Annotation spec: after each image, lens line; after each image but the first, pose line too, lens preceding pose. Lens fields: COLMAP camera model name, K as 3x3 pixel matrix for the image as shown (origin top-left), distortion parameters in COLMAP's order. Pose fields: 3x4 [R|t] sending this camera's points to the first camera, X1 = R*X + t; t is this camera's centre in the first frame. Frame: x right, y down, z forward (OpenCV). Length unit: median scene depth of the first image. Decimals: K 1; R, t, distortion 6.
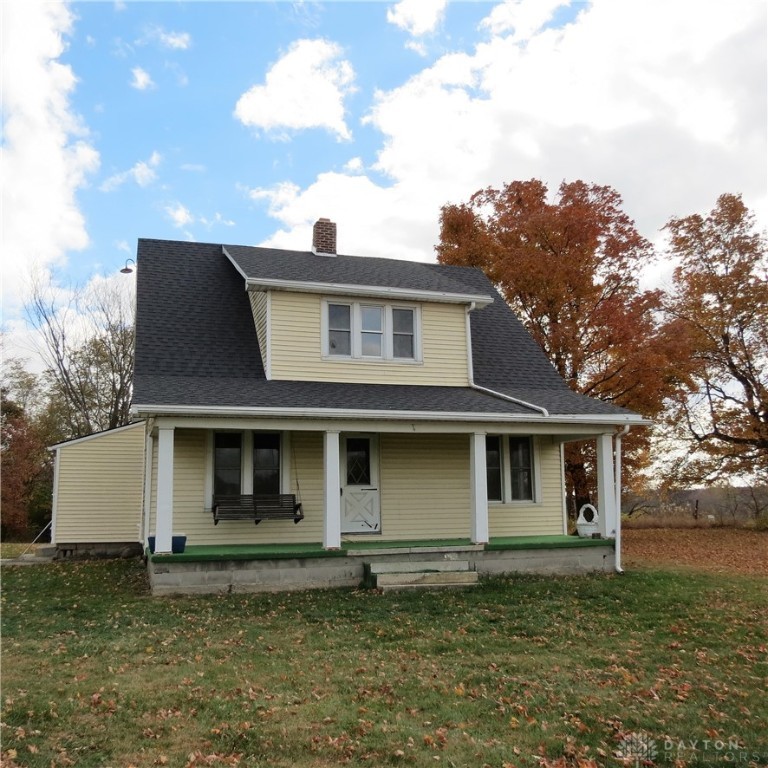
lens RADIAL K [[837.1, 0, 382.3], [0, 837.1, 385.6], [0, 0, 1]] dist [-0.020601, 0.000000]
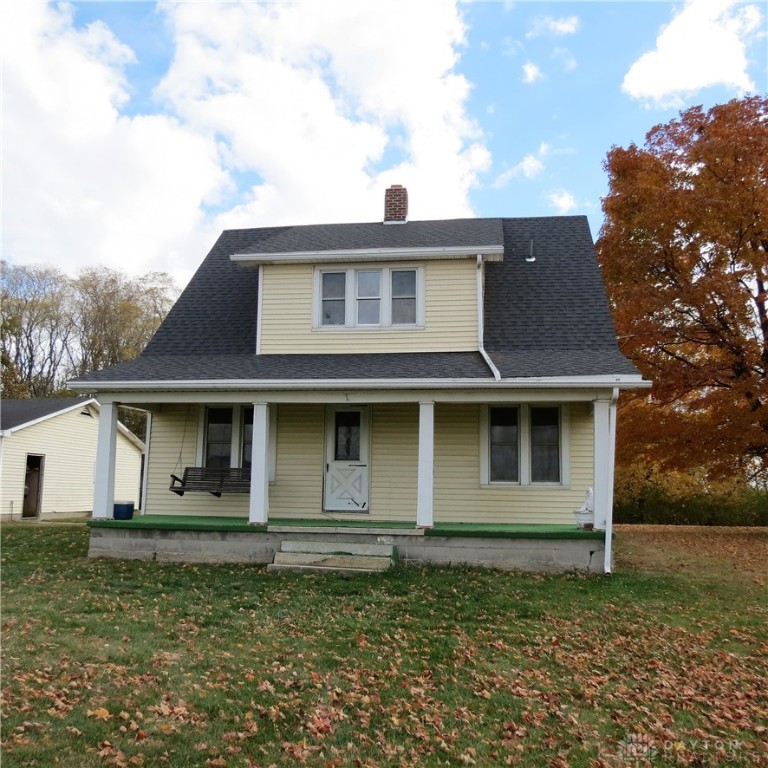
lens RADIAL K [[837.1, 0, 383.3], [0, 837.1, 381.8], [0, 0, 1]] dist [-0.020601, 0.000000]
pose [[0.870118, -0.035216, -0.491584, 0.466641], [0.039917, 0.999203, -0.000927, 0.031252], [0.491225, -0.018815, 0.870830, 0.193685]]
